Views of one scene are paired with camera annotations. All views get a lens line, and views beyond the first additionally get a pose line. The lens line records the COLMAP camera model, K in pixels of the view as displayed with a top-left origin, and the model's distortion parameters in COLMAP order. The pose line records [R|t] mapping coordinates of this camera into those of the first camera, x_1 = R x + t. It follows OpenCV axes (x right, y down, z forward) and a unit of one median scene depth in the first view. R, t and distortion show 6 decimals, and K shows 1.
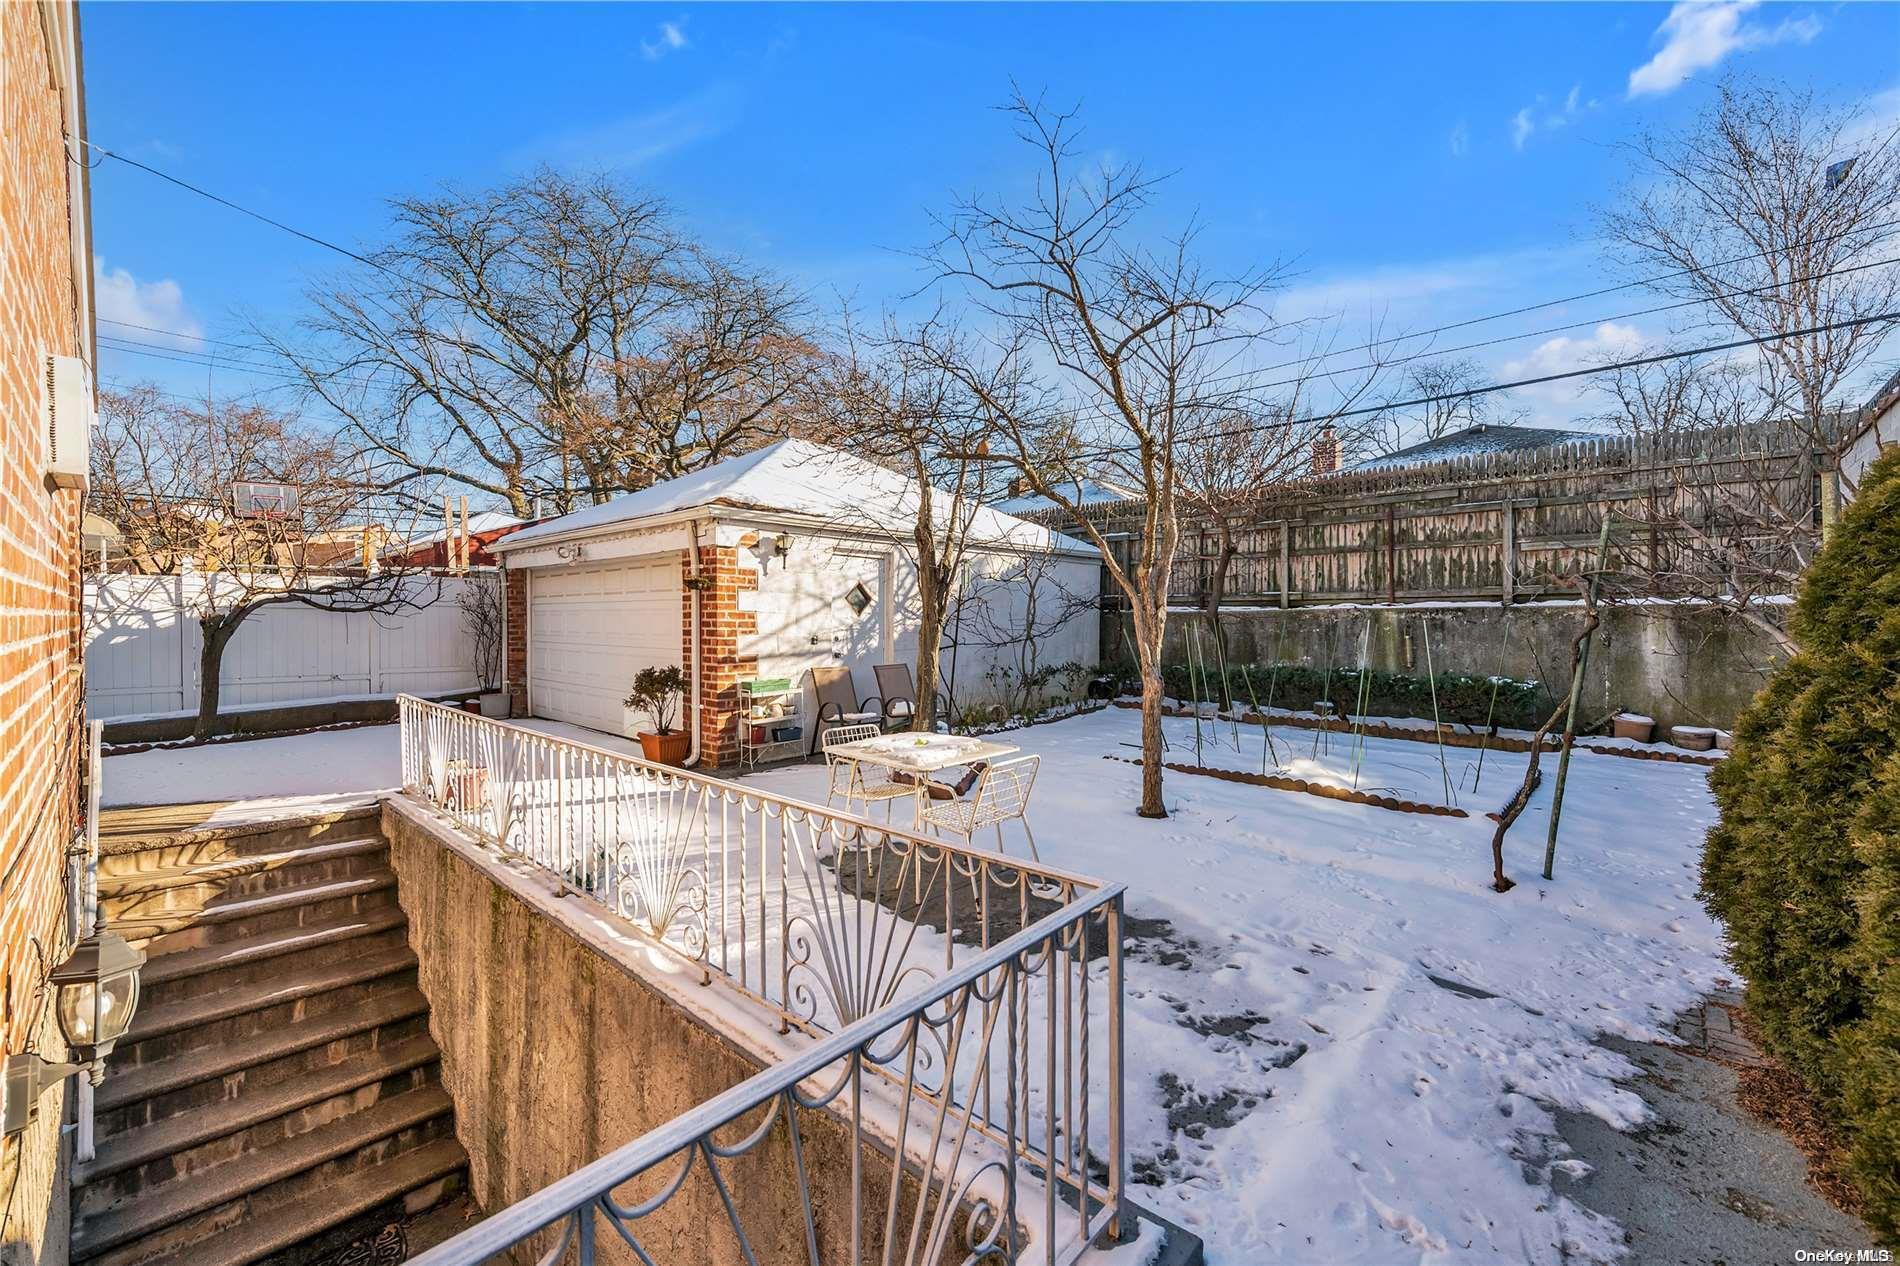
lens RADIAL K [[763.4, 0, 963.8], [0, 763.4, 630.7], [0, 0, 1]] dist [-0.000904, -0.002372]
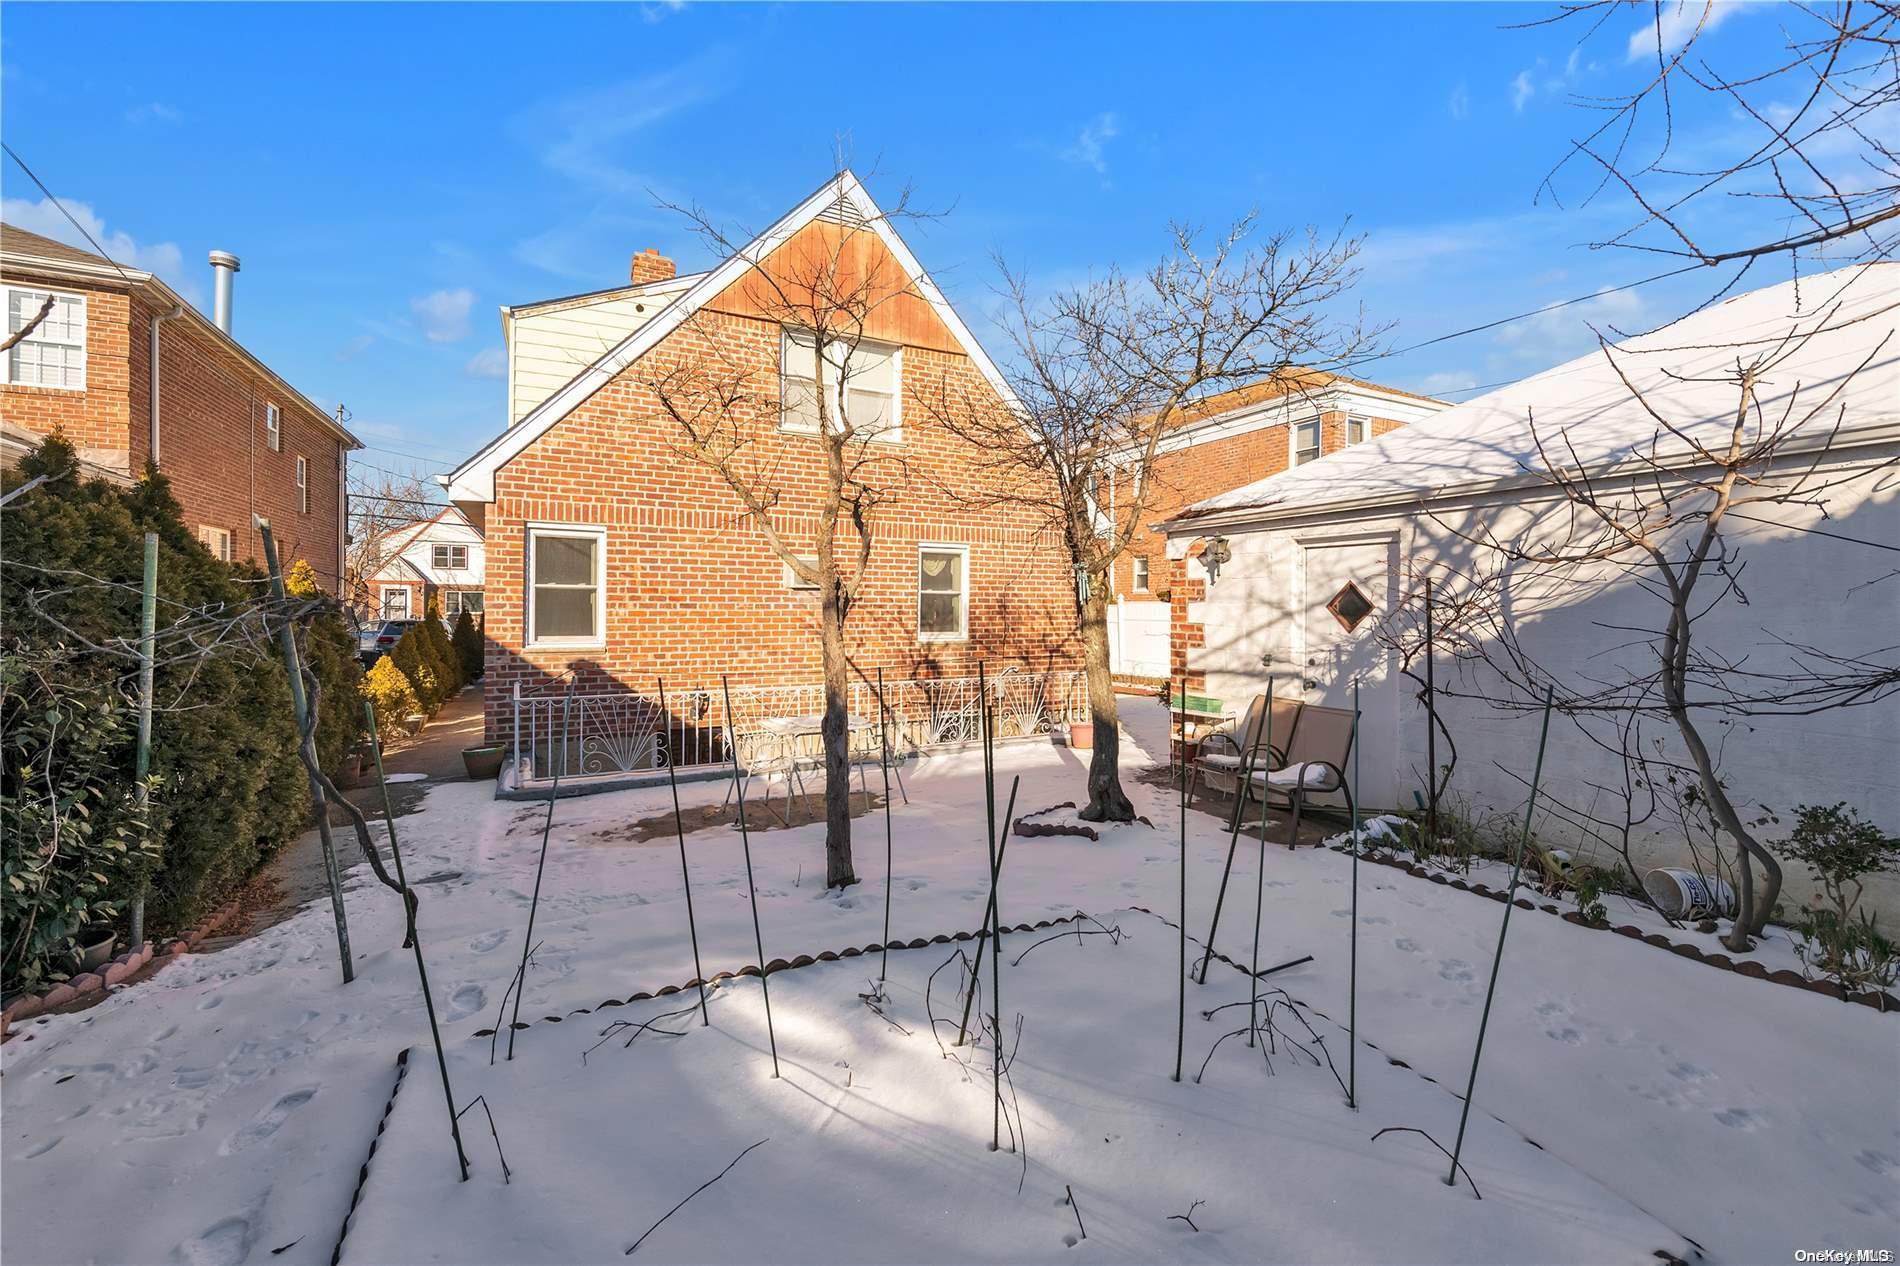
lens RADIAL K [[763.4, 0, 963.2], [0, 763.4, 612.3], [0, 0, 1]] dist [-0.000904, -0.002372]
pose [[-0.341301, 0.002324, -0.939951, 0.675449], [-0.015682, 0.999844, 0.008166, -0.038917], [0.939823, 0.017527, -0.341211, 0.979169]]
